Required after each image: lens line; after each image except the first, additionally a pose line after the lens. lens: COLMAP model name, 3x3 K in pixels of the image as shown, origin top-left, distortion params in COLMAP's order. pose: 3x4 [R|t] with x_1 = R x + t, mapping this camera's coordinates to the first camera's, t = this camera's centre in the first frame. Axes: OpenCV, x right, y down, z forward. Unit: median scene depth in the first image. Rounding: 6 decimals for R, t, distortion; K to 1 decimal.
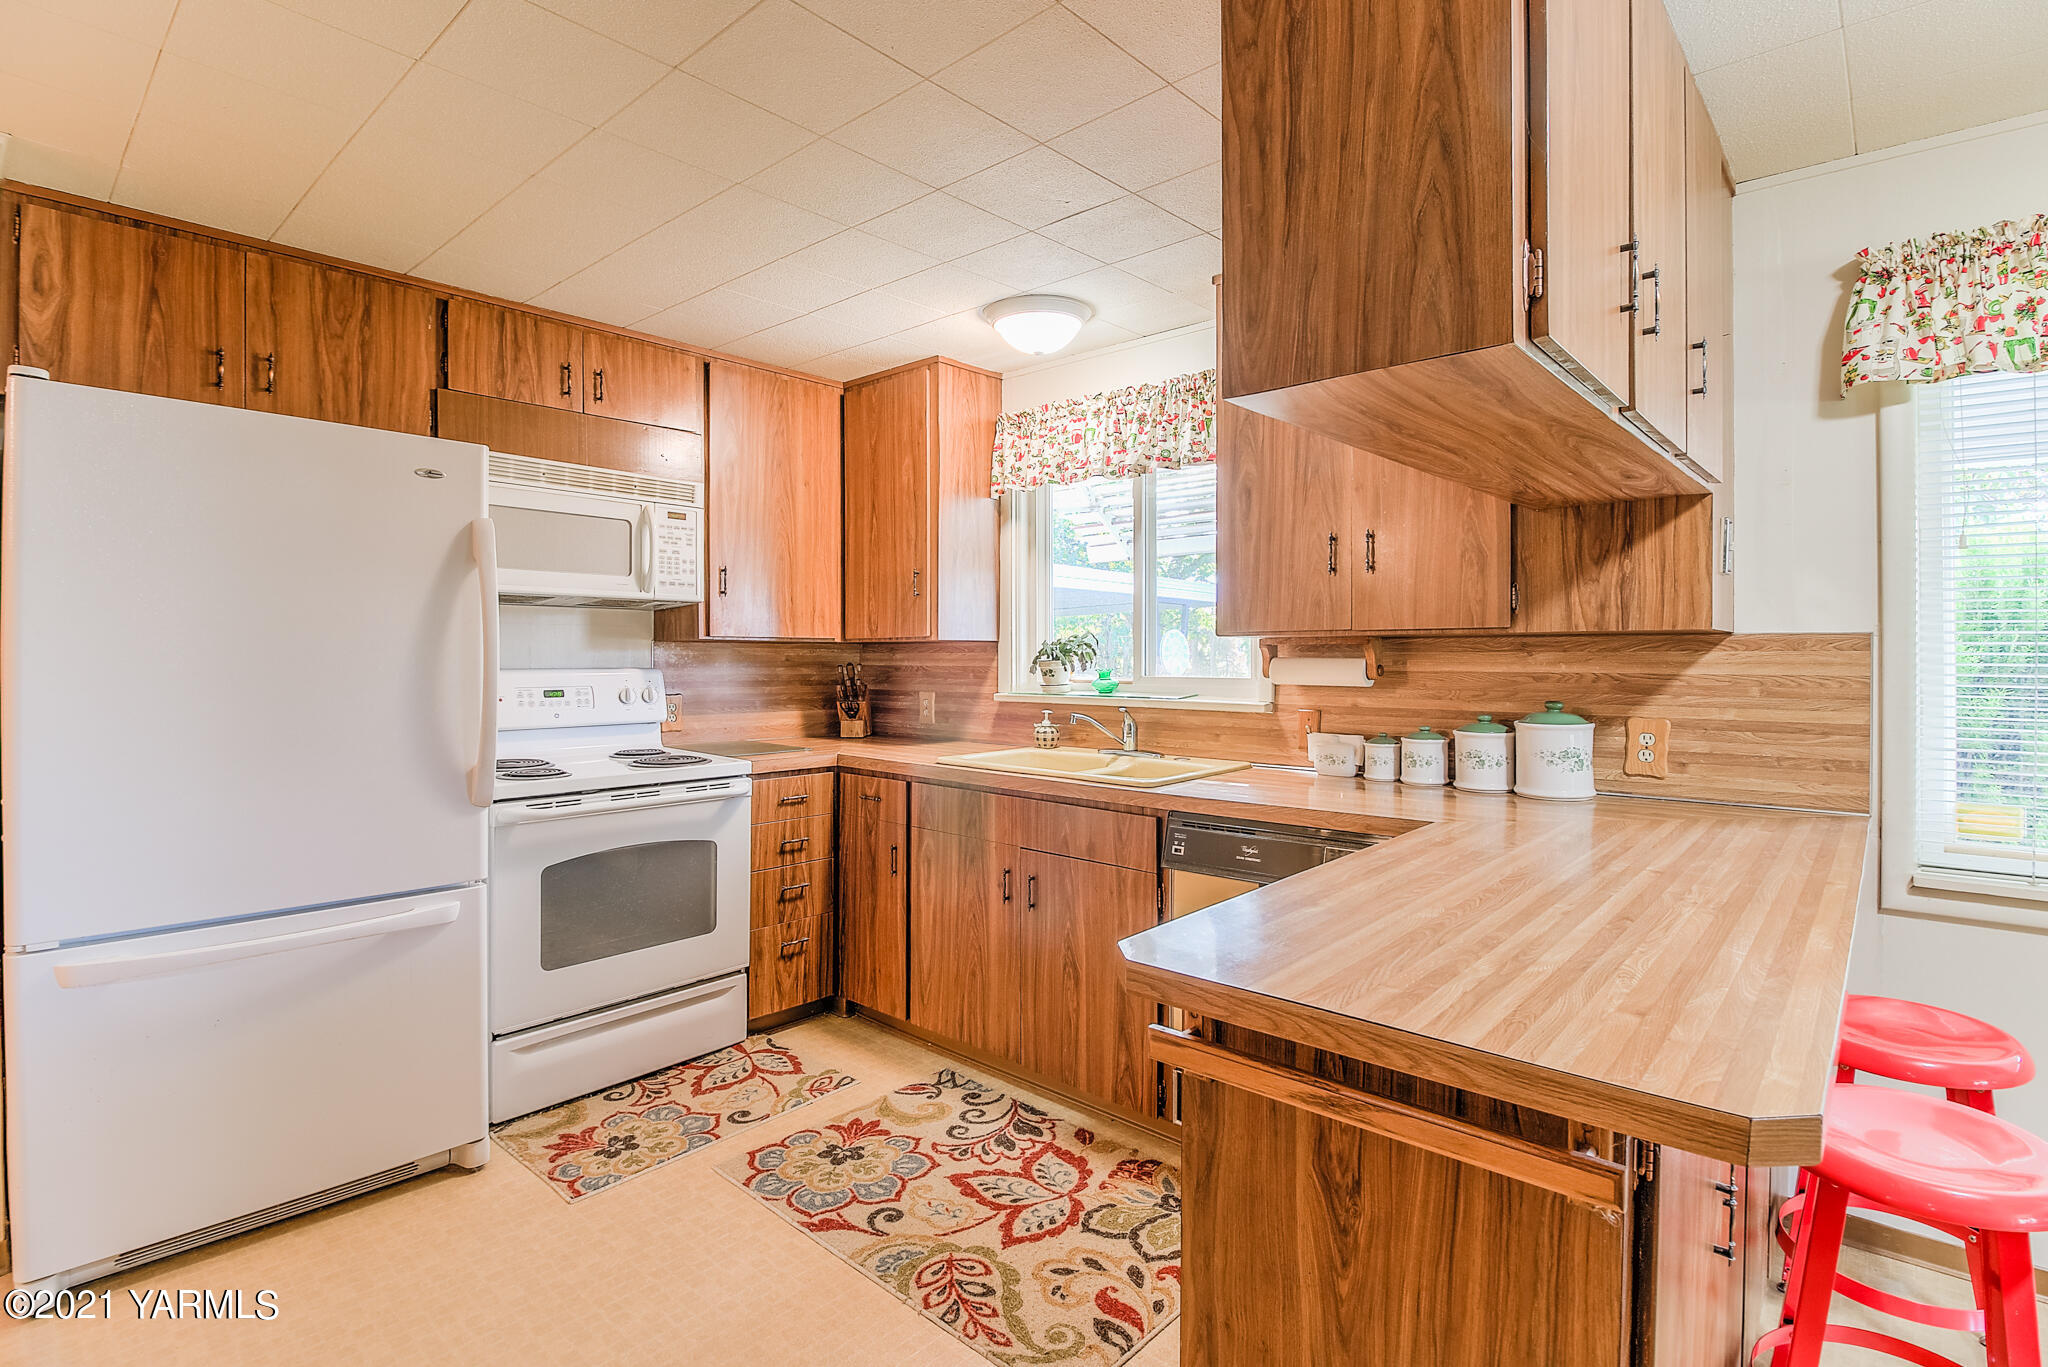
lens RADIAL K [[965.7, 0, 1016.6], [0, 965.7, 655.3], [0, 0, 1]] dist [-0.010843, -0.005058]
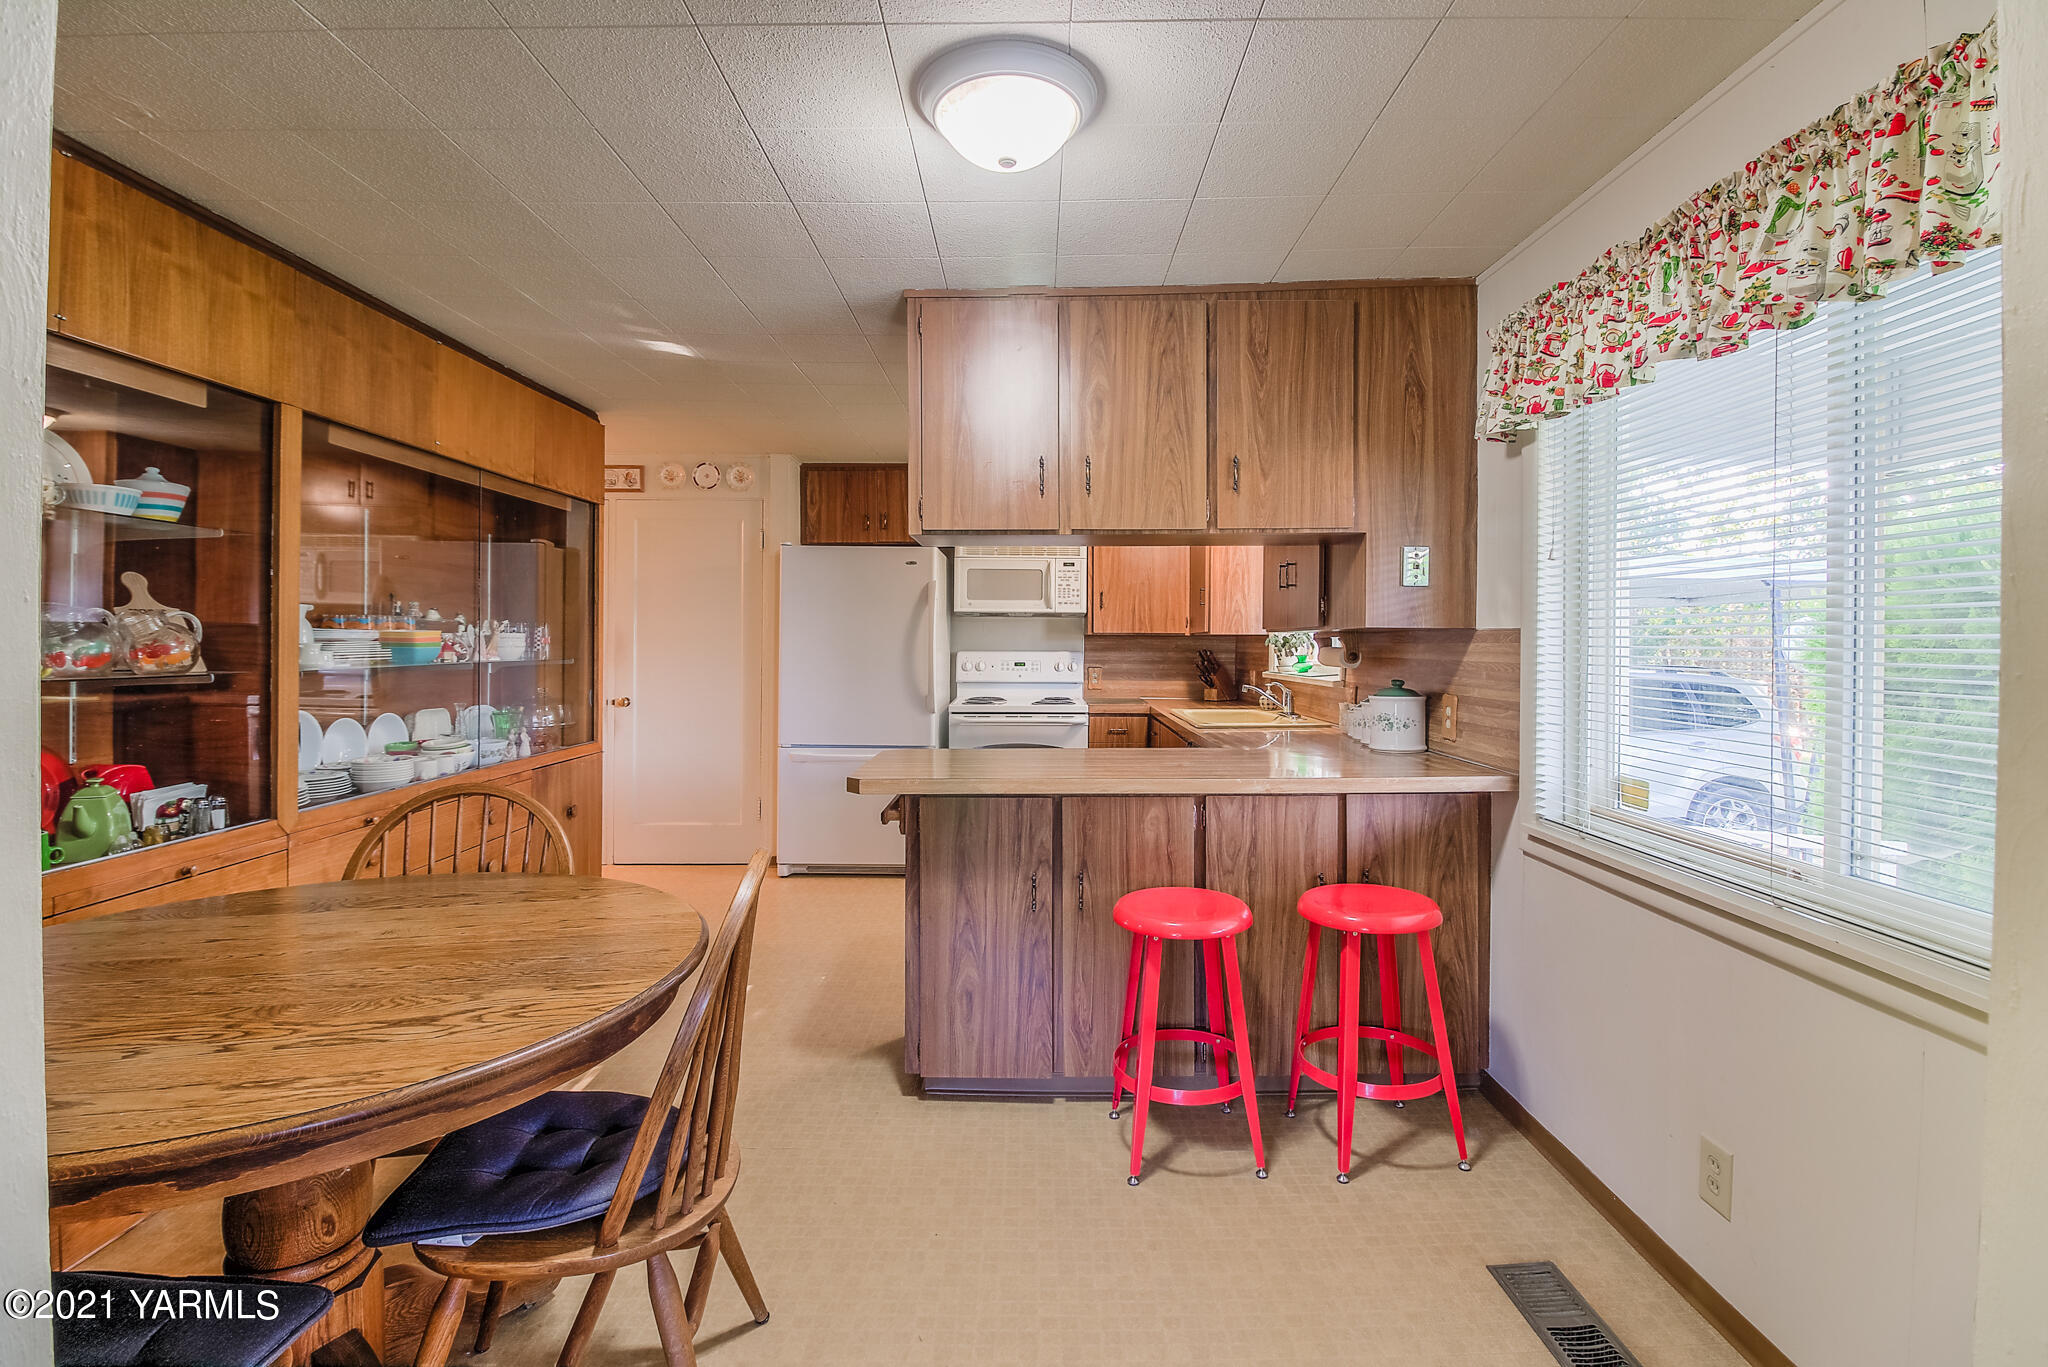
lens RADIAL K [[965.7, 0, 1028.3], [0, 965.7, 639.7], [0, 0, 1]] dist [-0.010843, -0.005058]
pose [[0.656221, 0.001234, -0.754568, 0.918546], [-0.005857, 0.999977, -0.003458, -0.000713], [0.754546, 0.006689, 0.656213, -0.203074]]
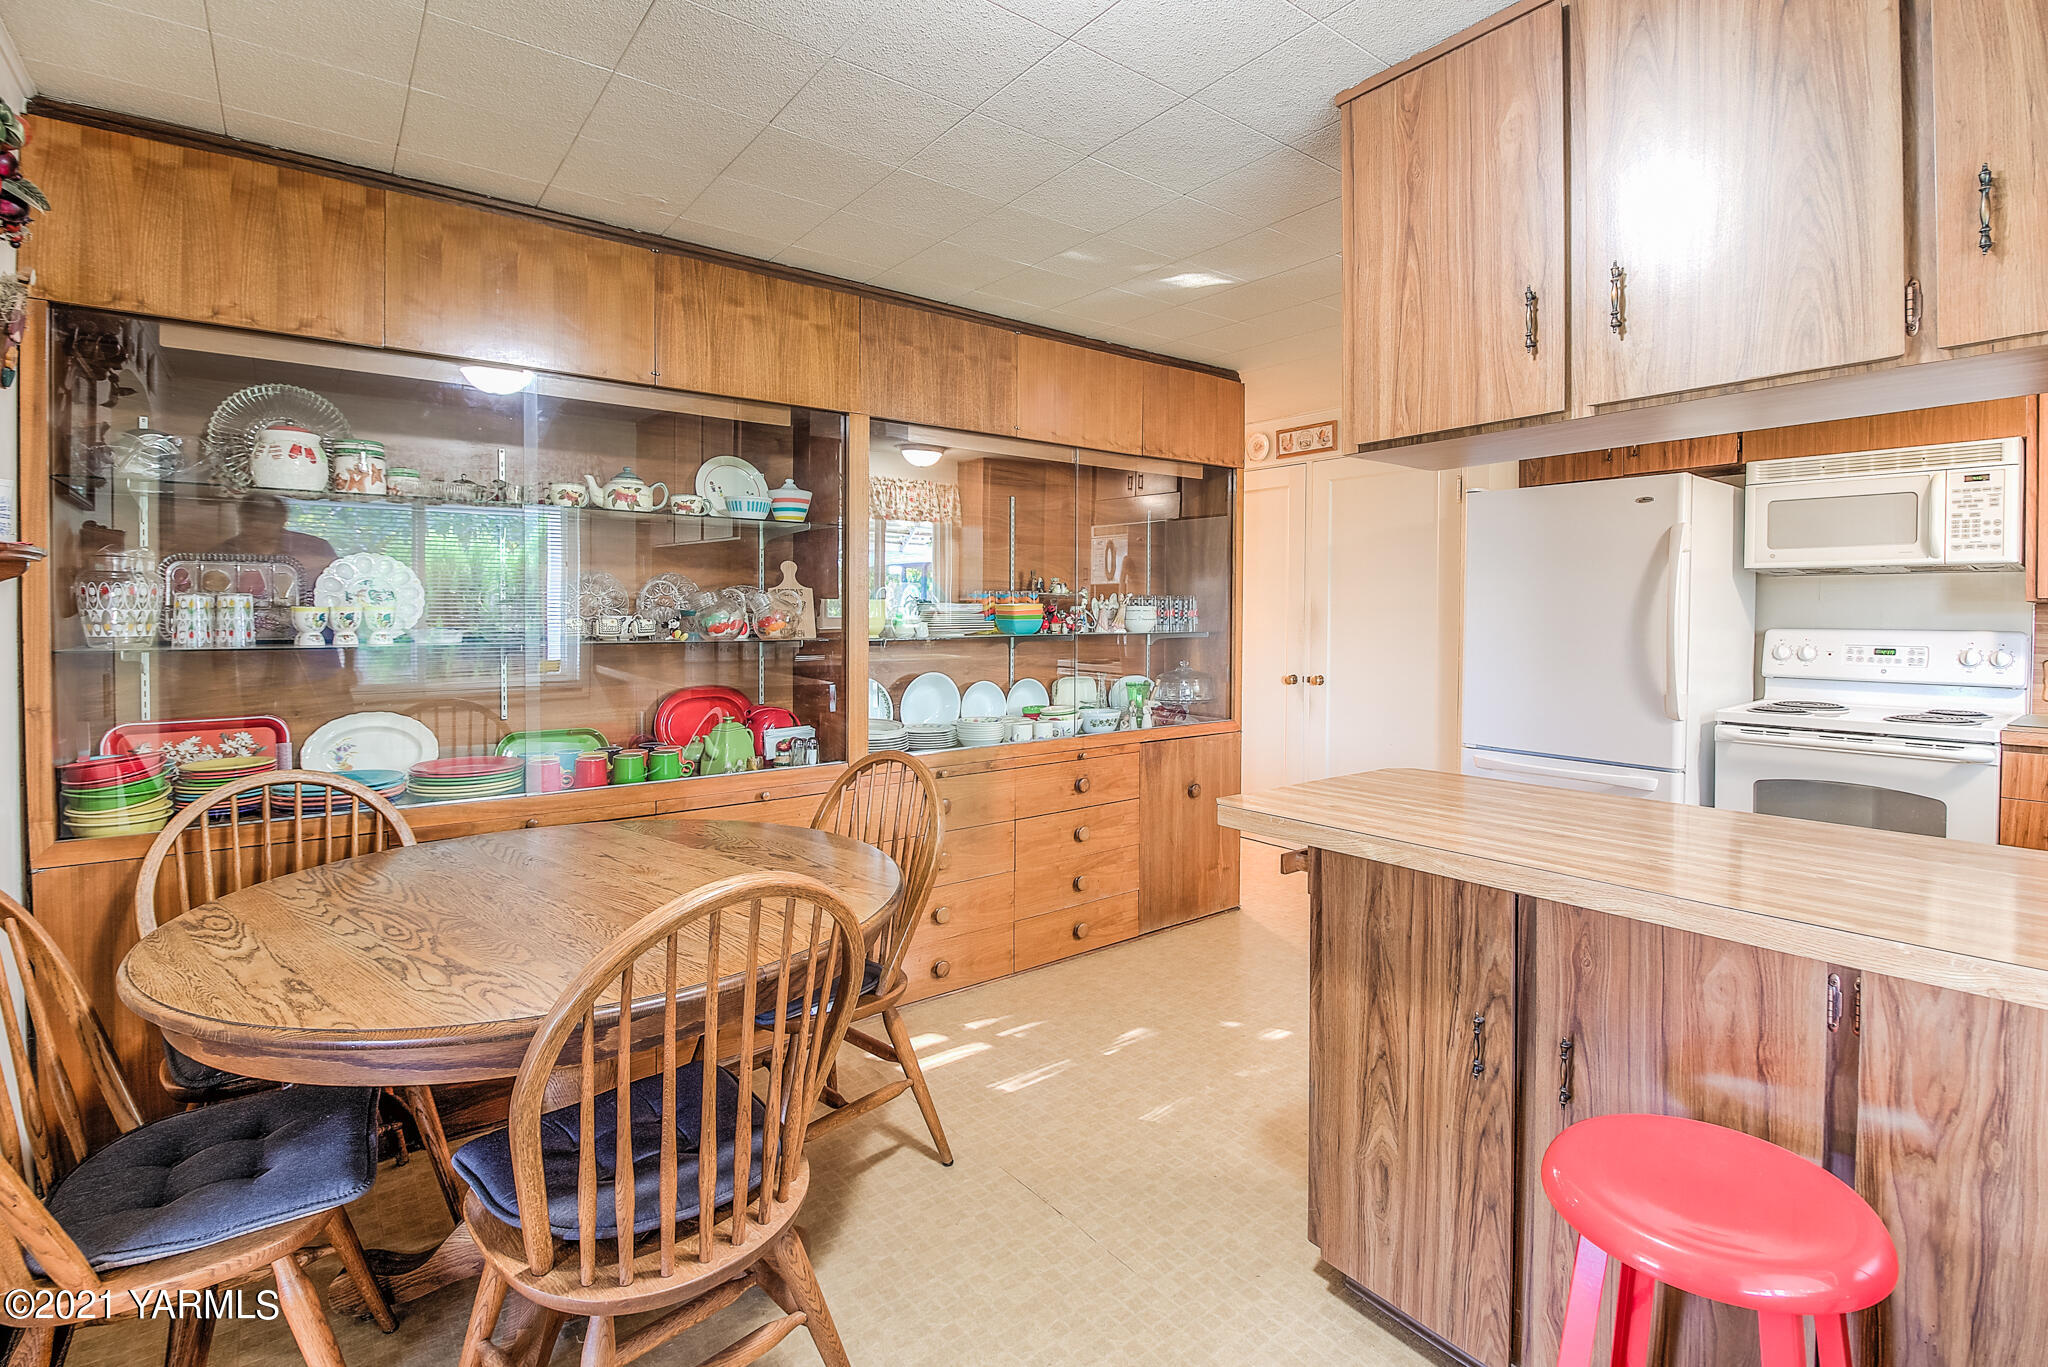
lens RADIAL K [[965.7, 0, 1021.9], [0, 965.7, 625.3], [0, 0, 1]] dist [-0.010843, -0.005058]
pose [[-0.201081, 0.012251, -0.979498, 0.803938], [-0.005213, 0.999894, 0.013576, -0.000945], [0.979561, 0.007836, -0.200996, 0.233790]]
